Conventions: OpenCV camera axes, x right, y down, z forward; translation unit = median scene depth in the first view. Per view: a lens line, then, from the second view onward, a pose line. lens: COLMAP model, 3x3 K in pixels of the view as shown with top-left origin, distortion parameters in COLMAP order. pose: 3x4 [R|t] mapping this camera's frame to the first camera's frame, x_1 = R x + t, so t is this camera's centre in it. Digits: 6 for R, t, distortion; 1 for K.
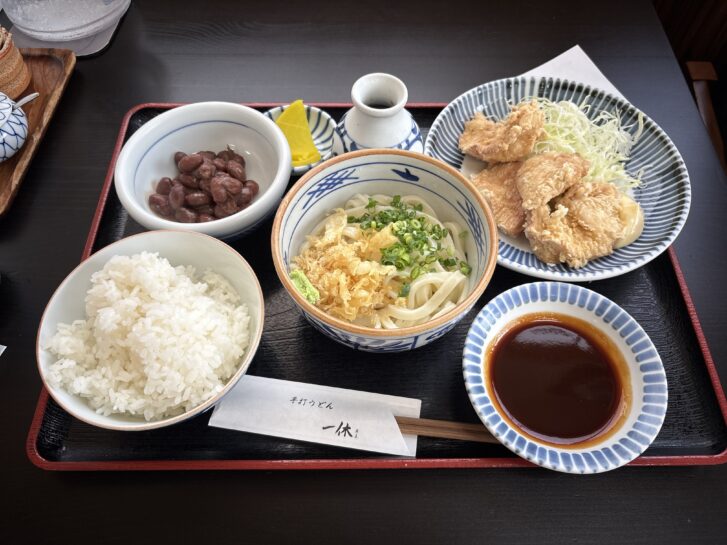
lens RADIAL K [[564.0, 0, 364.7], [0, 564.0, 292.4], [0, 0, 1]] dist [-0.004110, -0.000052]
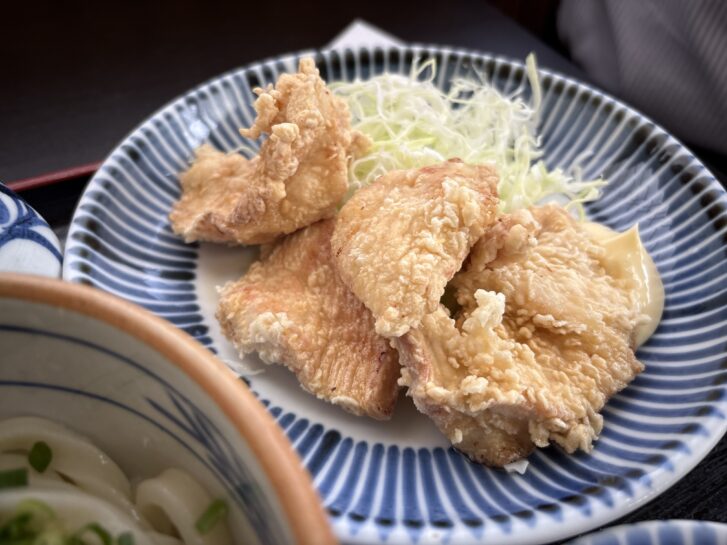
lens RADIAL K [[608.0, 0, 363.5], [0, 608.0, 272.5], [0, 0, 1]] dist [0.040783, -0.000454]
pose [[0.913739, -0.297494, 0.276729, 0.202705], [0.351274, 0.920690, -0.170106, -0.139756], [-0.204176, 0.252640, 0.945772, 0.723604]]
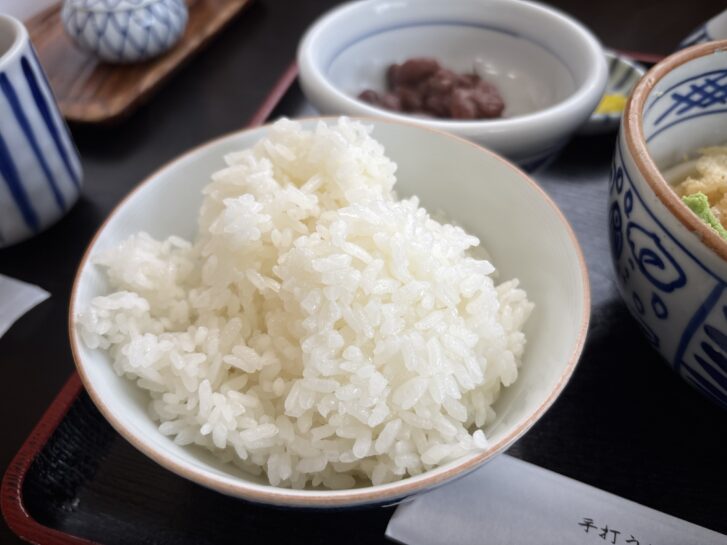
lens RADIAL K [[625.6, 0, 363.5], [0, 625.6, 272.5], [0, 0, 1]] dist [-0.063195, -0.001858]
pose [[0.962730, 0.175113, -0.206124, -0.222679], [-0.216305, 0.956019, -0.198093, 0.135950], [0.162370, 0.235295, 0.958265, 0.482803]]
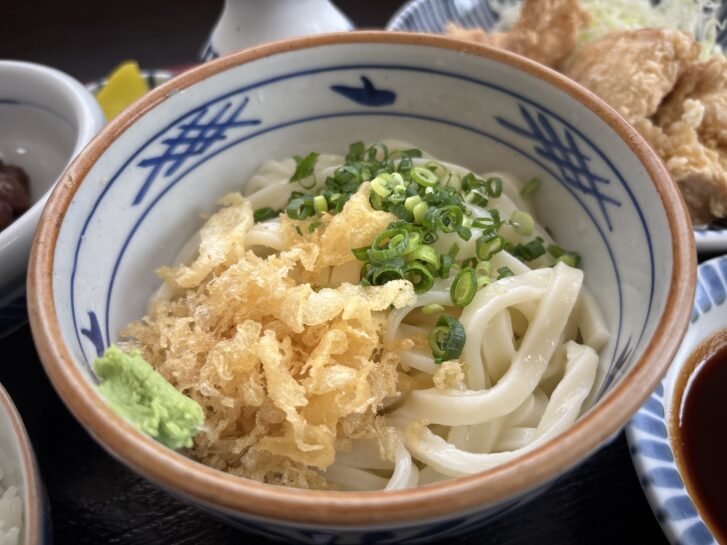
lens RADIAL K [[625.6, 0, 363.5], [0, 625.6, 272.5], [0, 0, 1]] dist [-0.063195, -0.001858]
pose [[0.967955, -0.221279, 0.118740, -0.017496], [0.239558, 0.955477, -0.172264, 0.009188], [-0.075335, 0.195188, 0.977868, 0.580573]]
